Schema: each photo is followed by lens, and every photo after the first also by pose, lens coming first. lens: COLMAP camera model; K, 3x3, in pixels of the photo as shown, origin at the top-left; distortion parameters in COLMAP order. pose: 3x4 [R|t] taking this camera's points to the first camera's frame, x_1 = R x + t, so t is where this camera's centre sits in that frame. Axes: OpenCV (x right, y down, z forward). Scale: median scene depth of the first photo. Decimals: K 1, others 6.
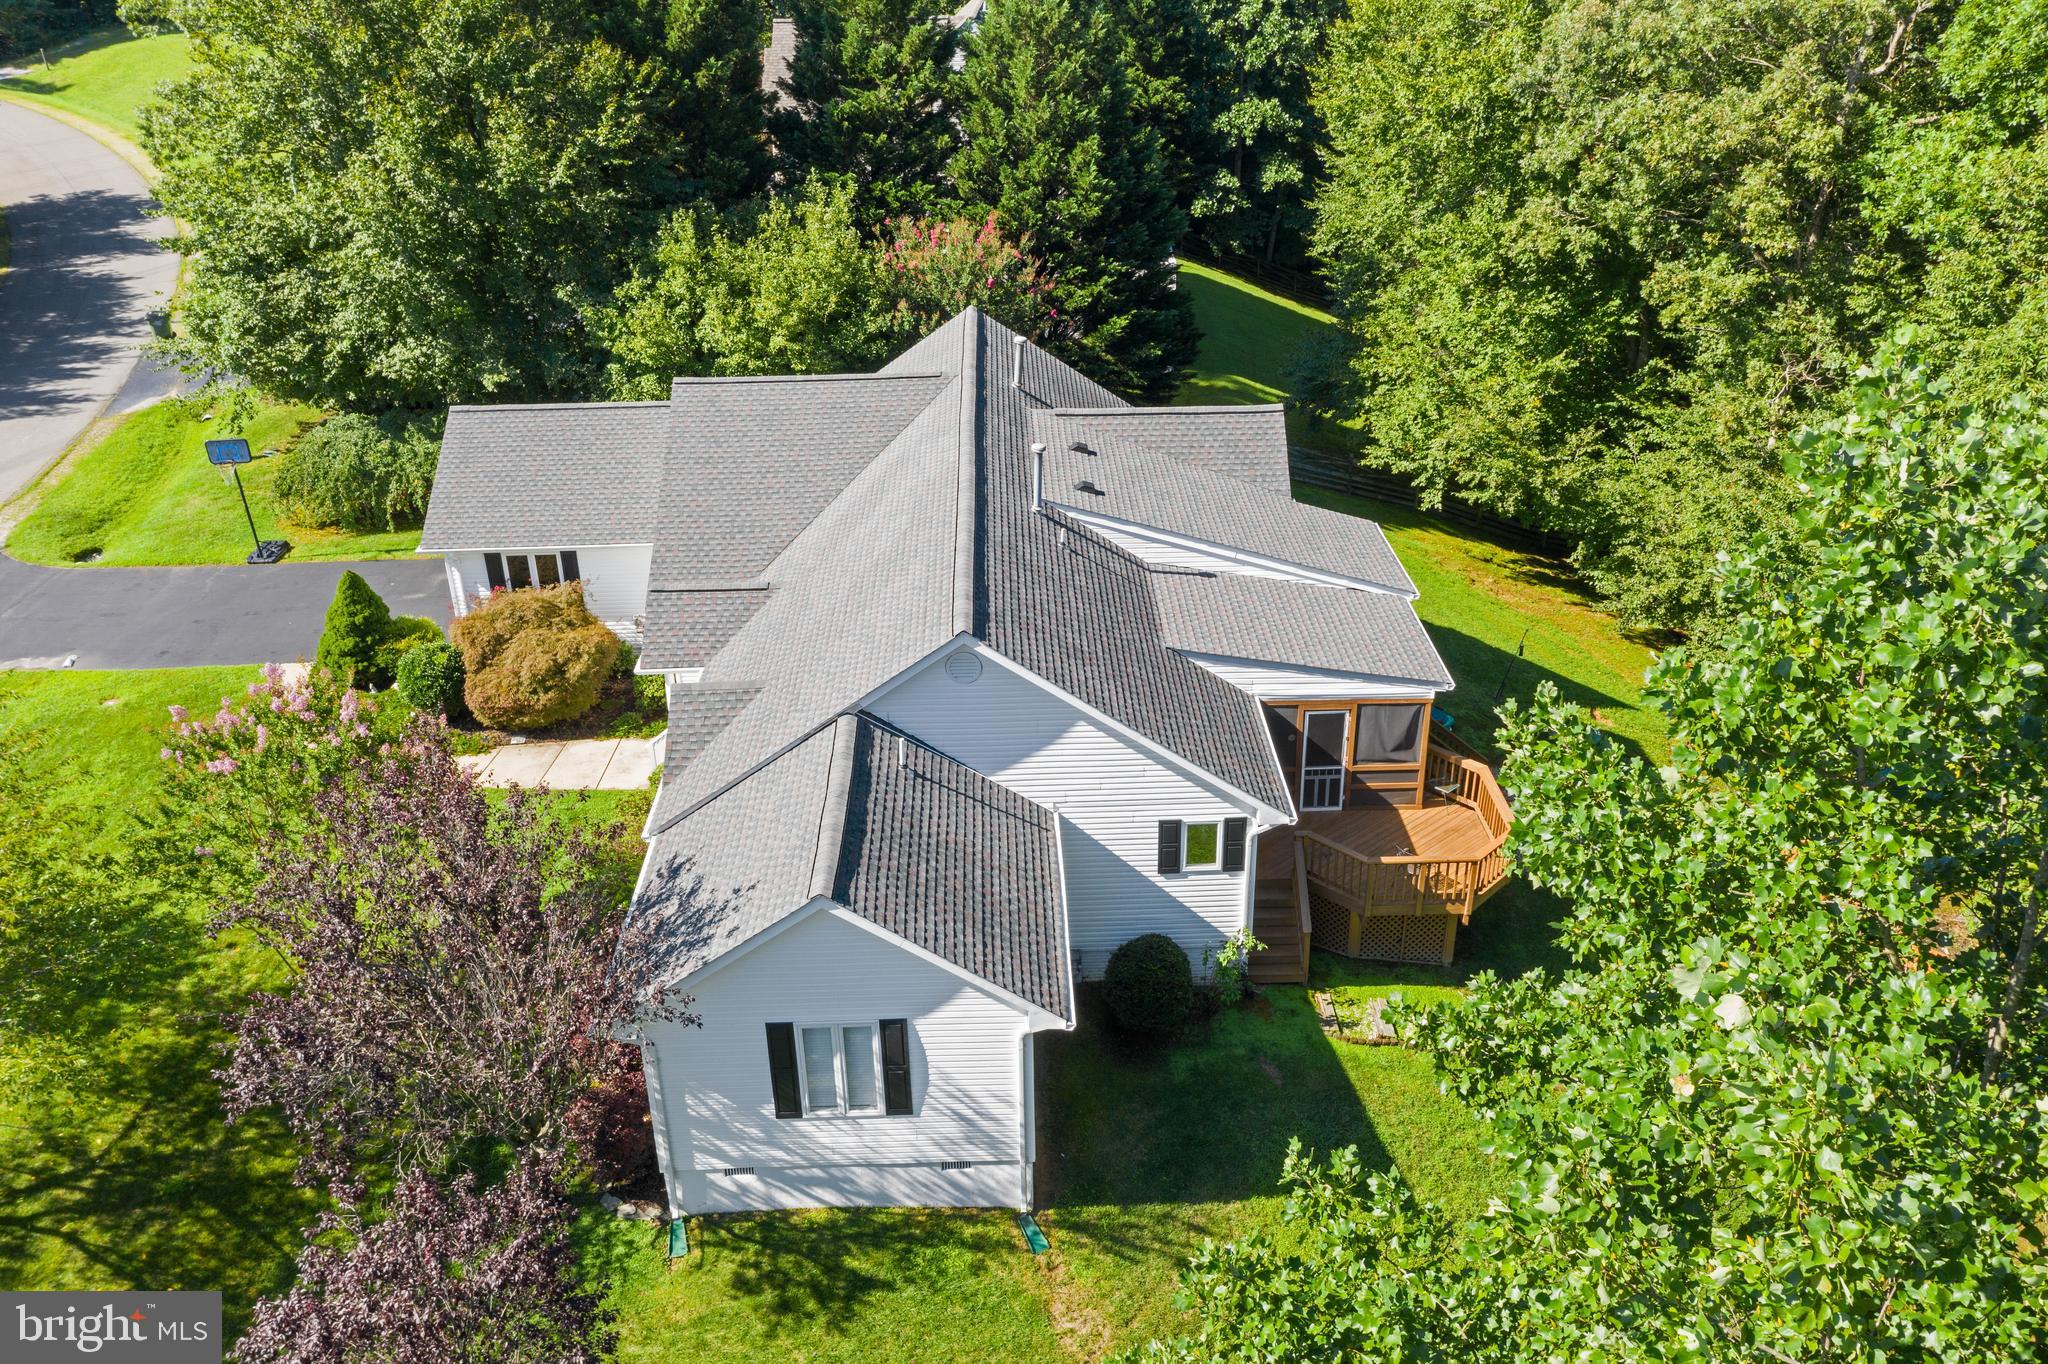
lens RADIAL K [[1653.2, 0, 1023.7], [0, 1653.2, 637.7], [0, 0, 1]] dist [0.004229, 0.003648]
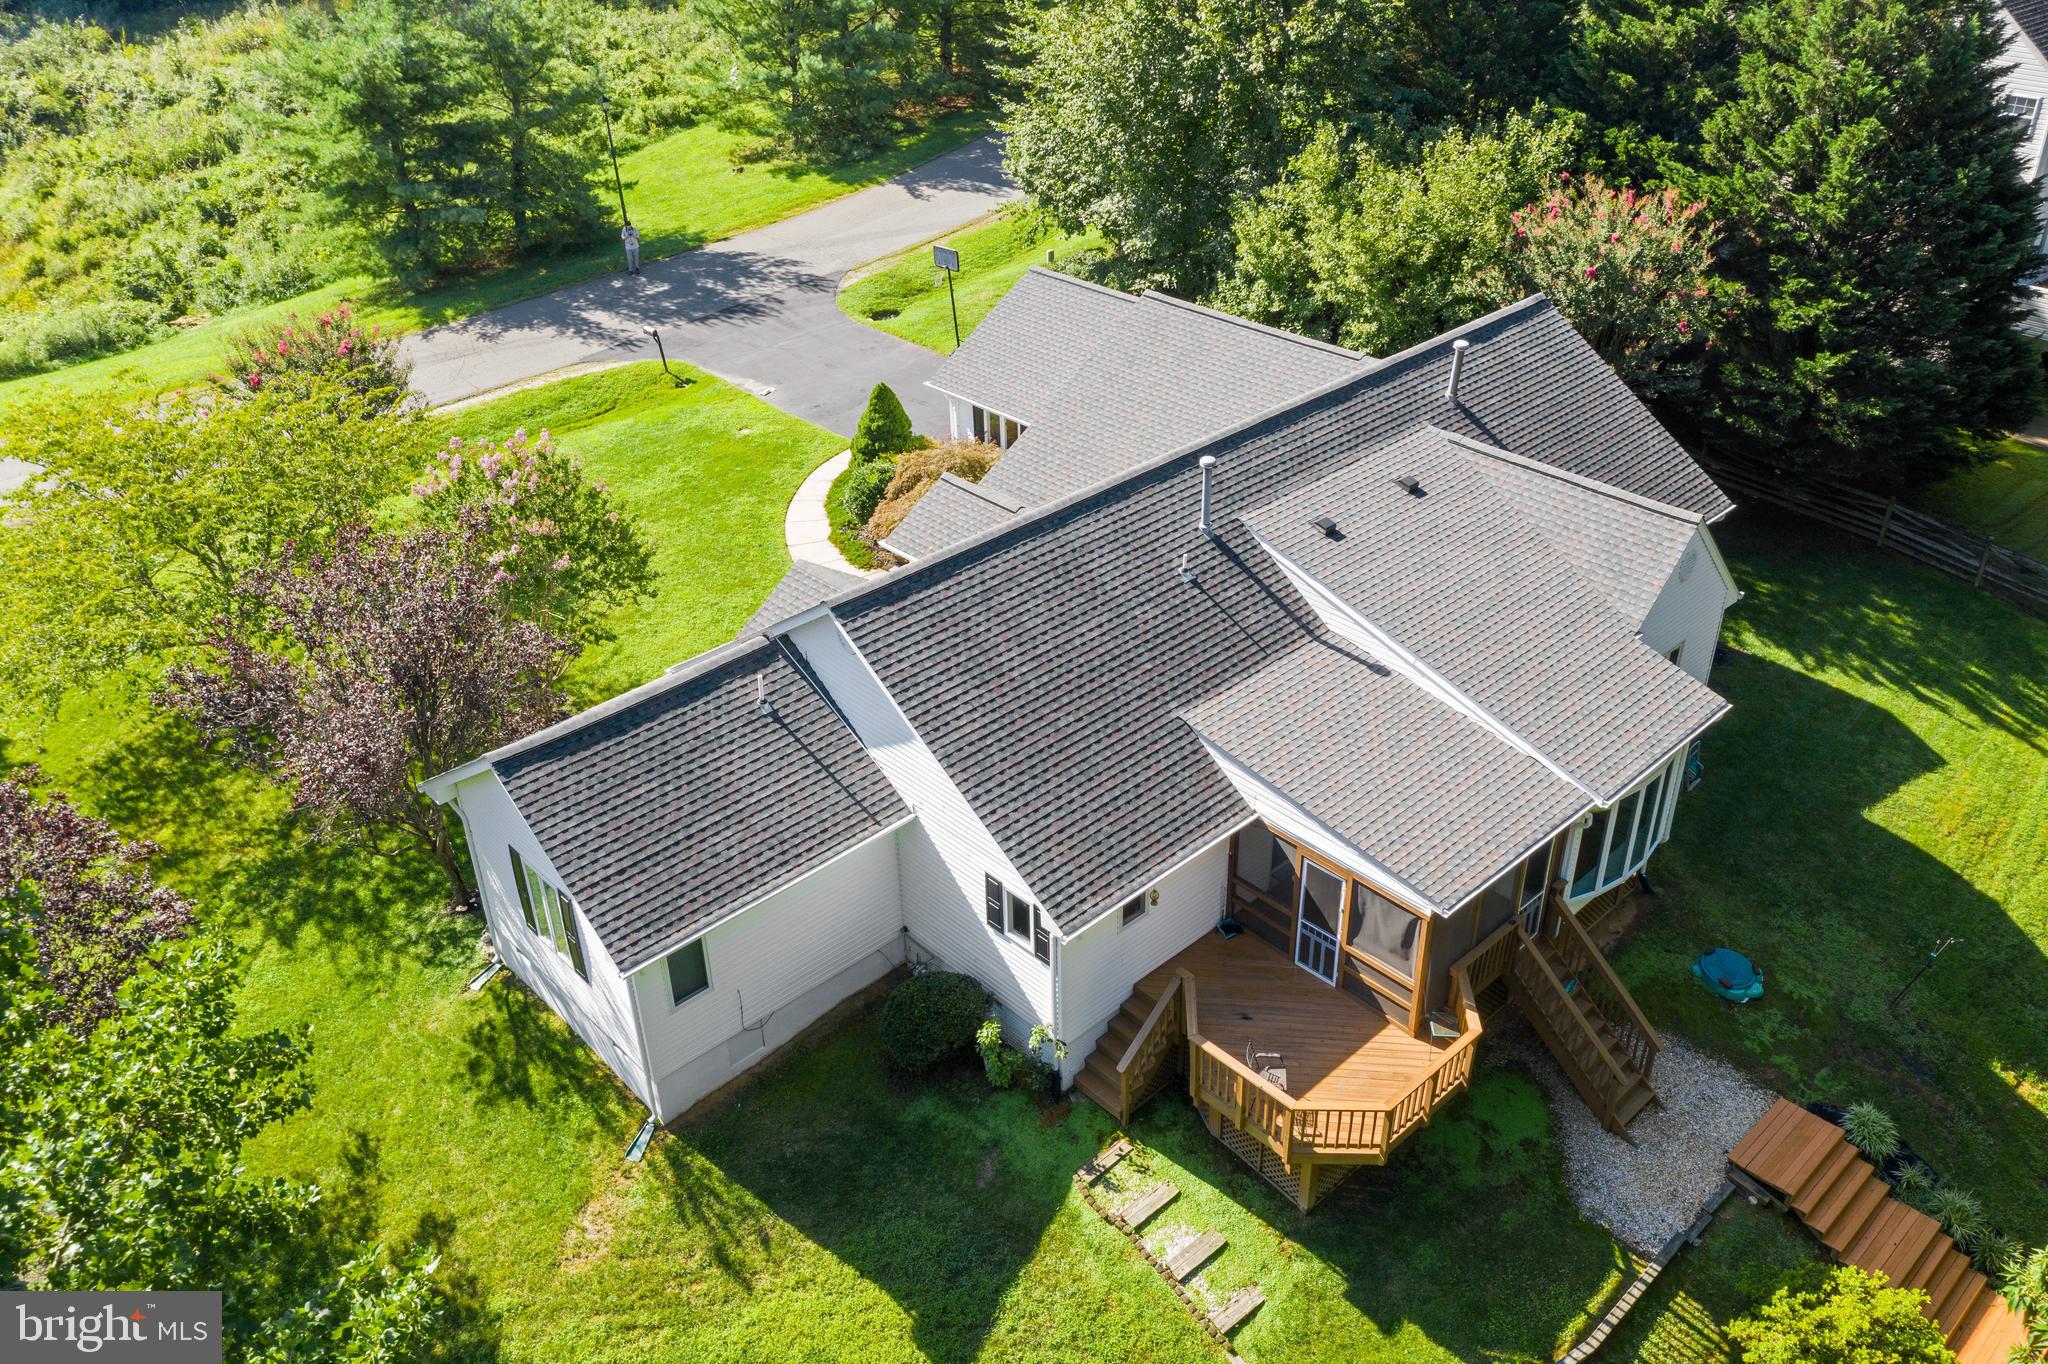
lens RADIAL K [[1653.2, 0, 1023.7], [0, 1653.2, 637.7], [0, 0, 1]] dist [0.004229, 0.003648]
pose [[0.667257, 0.378613, -0.641421, 0.523864], [-0.312429, 0.924018, 0.220408, -0.182138], [0.676133, 0.053329, 0.734847, 0.258019]]
